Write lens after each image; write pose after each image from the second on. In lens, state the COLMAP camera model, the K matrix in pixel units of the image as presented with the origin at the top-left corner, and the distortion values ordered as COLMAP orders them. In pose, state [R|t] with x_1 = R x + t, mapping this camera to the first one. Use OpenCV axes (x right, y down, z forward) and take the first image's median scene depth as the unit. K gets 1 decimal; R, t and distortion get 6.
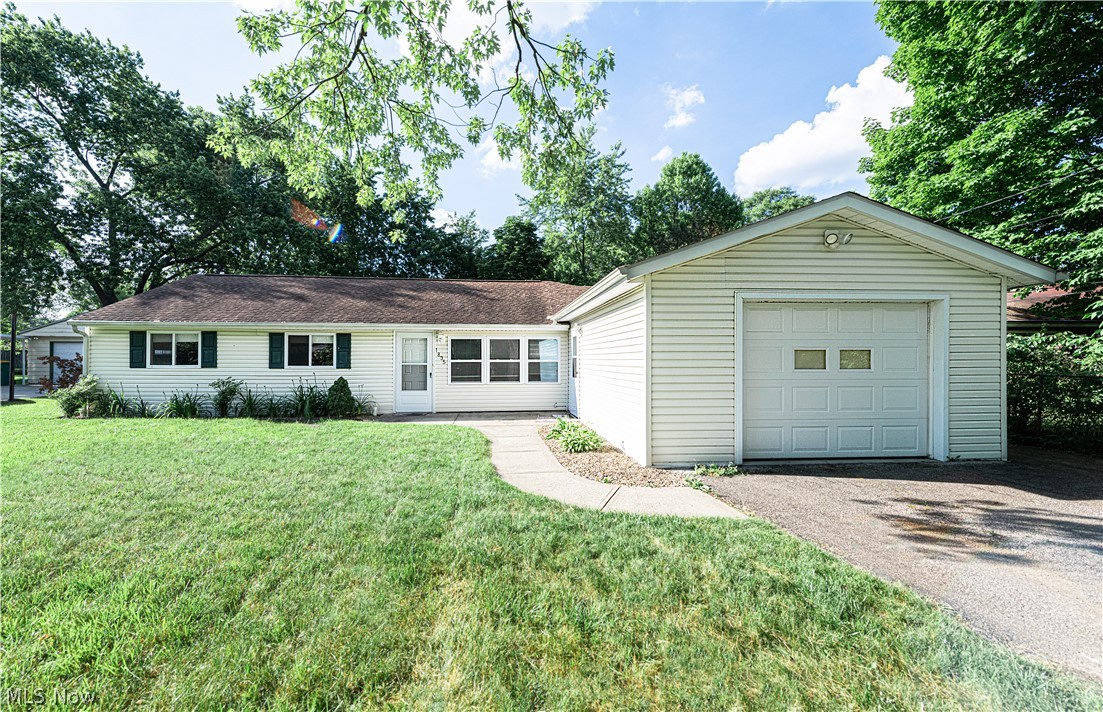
lens RADIAL K [[445.2, 0, 550.5], [0, 445.2, 357.4], [0, 0, 1]] dist [0.010821, -0.001715]
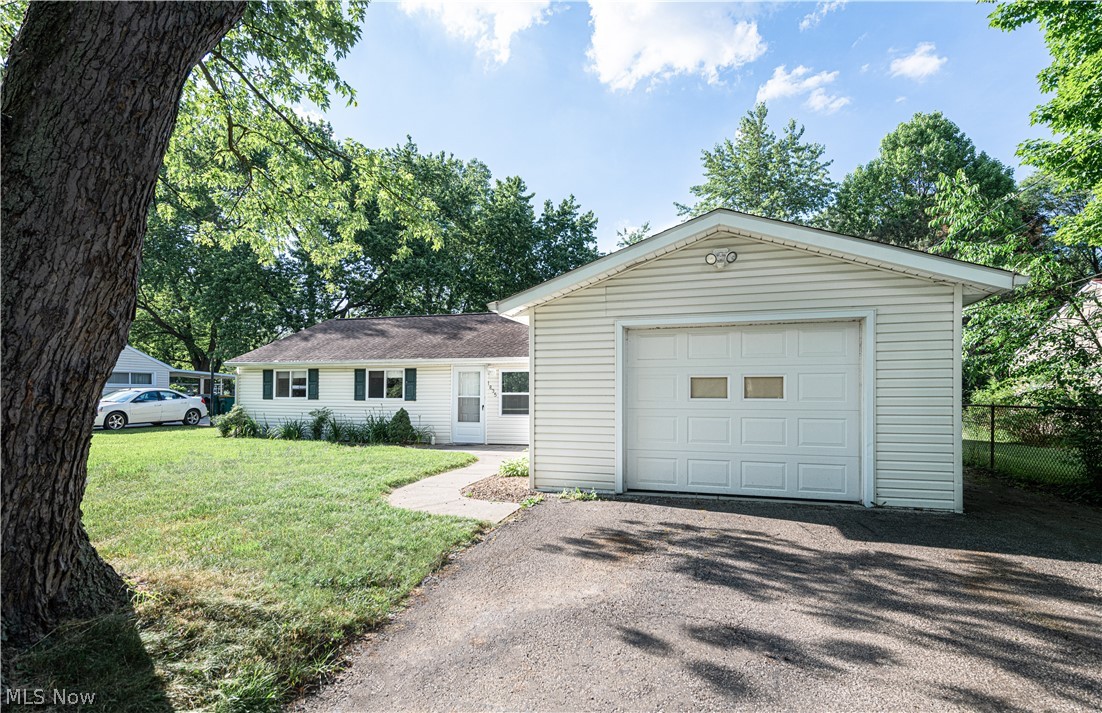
lens RADIAL K [[555.0, 0, 606.5], [0, 555.0, 390.7], [0, 0, 1]] dist [0.008949, -0.003419]
pose [[0.932959, -0.002409, -0.359973, 0.494937], [-0.001124, 0.999953, -0.009604, 0.013835], [0.359980, 0.009365, 0.932913, -0.097848]]
